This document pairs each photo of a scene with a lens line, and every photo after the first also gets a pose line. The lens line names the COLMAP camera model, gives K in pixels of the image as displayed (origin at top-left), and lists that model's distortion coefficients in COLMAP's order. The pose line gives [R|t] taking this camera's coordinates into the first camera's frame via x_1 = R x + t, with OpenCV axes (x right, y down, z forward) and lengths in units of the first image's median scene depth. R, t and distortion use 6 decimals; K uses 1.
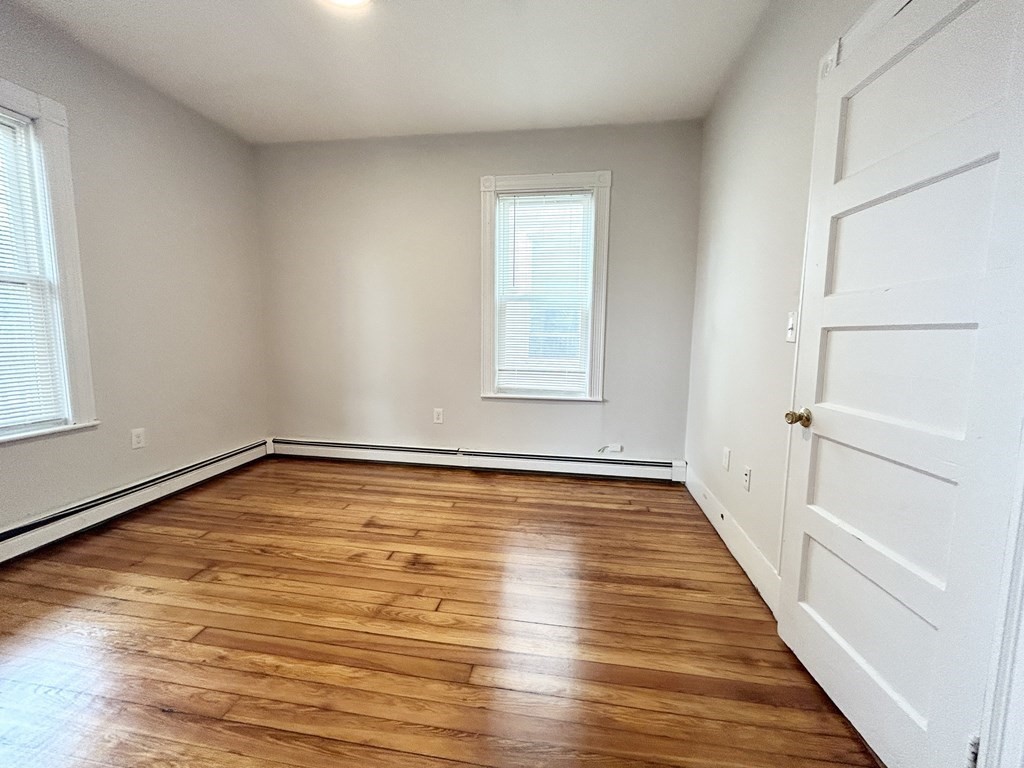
lens RADIAL K [[417.4, 0, 515.1], [0, 417.4, 382.6], [0, 0, 1]] dist [-0.002191, 0.000763]
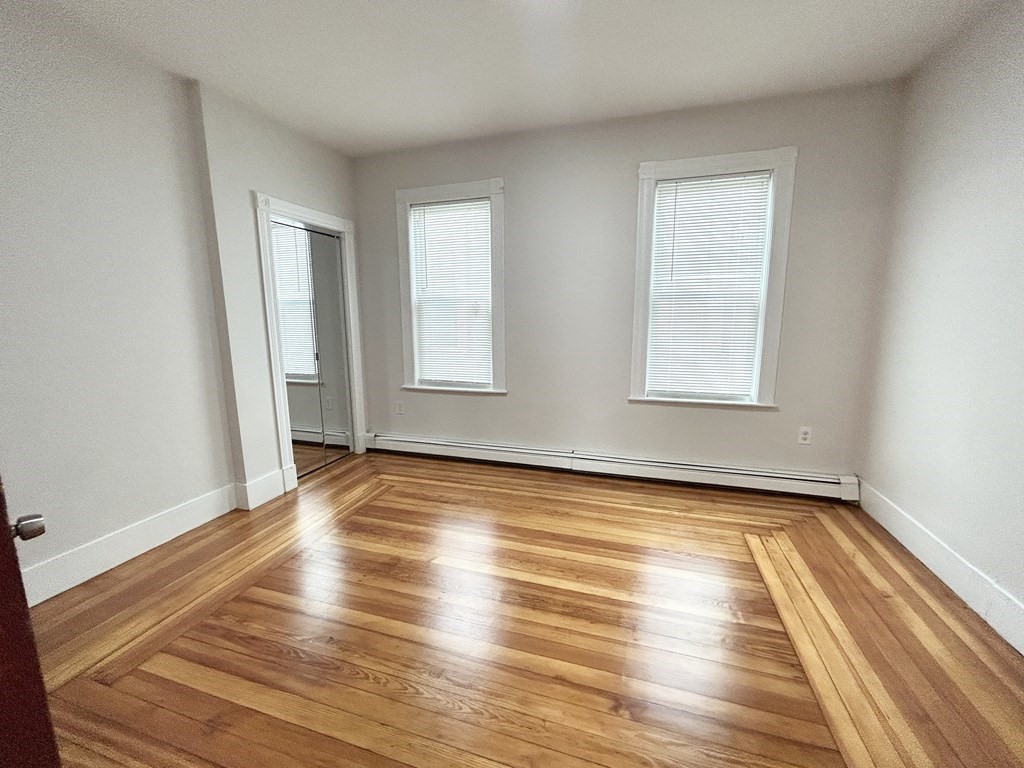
lens RADIAL K [[417.4, 0, 510.9], [0, 417.4, 386.2], [0, 0, 1]] dist [-0.002191, 0.000763]
pose [[0.988571, 0.015455, -0.149962, -0.261363], [-0.013397, 0.999802, 0.014724, -0.009142], [0.150160, -0.012547, 0.988582, 0.040640]]
